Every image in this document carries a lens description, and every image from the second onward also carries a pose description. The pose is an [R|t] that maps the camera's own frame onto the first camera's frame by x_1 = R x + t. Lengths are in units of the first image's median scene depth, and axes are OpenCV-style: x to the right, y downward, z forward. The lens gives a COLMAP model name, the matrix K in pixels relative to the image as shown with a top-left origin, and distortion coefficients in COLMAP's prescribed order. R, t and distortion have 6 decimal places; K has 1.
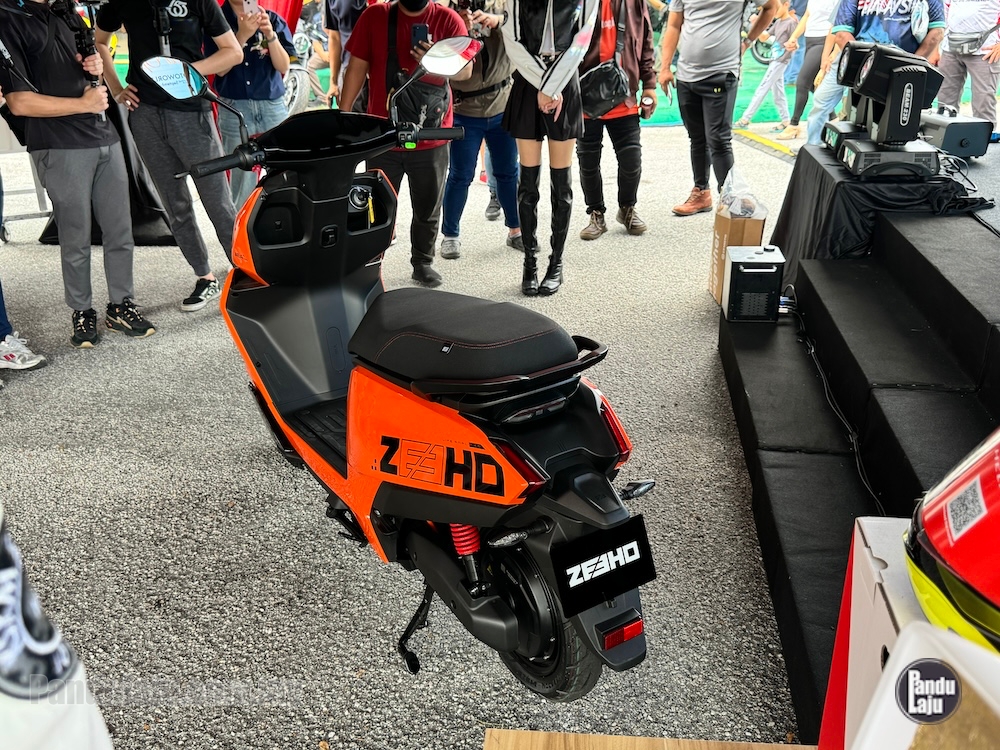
lens RADIAL K [[909.2, 0, 500.0], [0, 909.2, 375.0], [0, 0, 1]] dist [-0.001508, 0.000276]
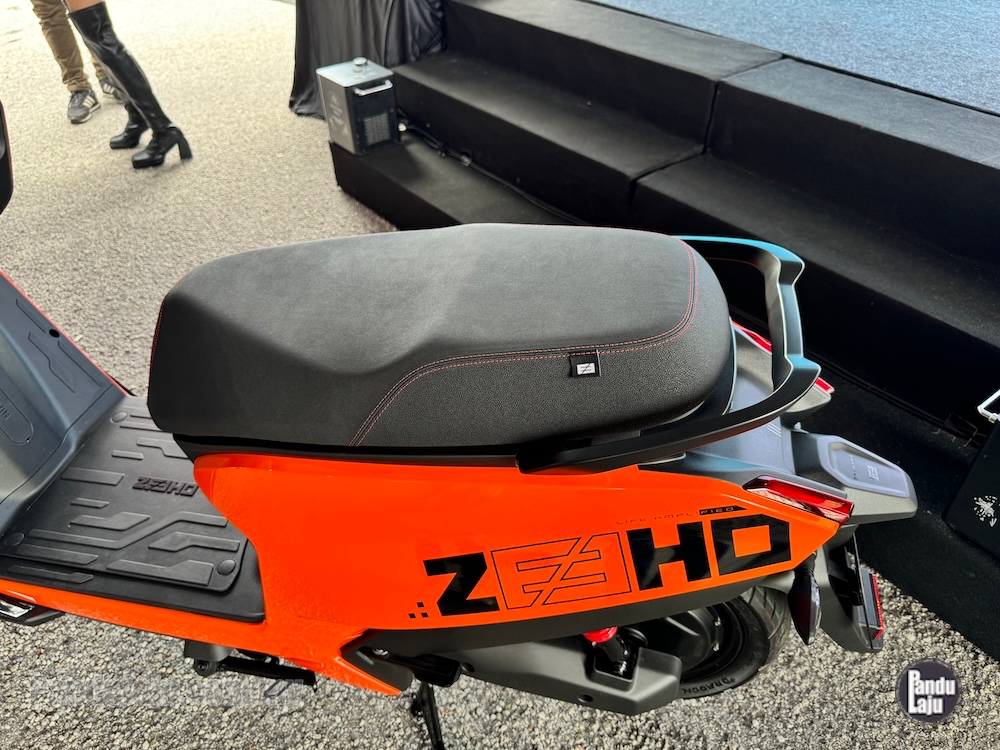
lens RADIAL K [[697.7, 0, 500.0], [0, 697.7, 375.0], [0, 0, 1]] dist [0.002737, -0.004584]
pose [[0.697891, -0.455010, 0.553096, -0.242386], [0.285916, 0.885053, 0.367332, -0.141397], [-0.656659, -0.098218, 0.747765, 0.626972]]
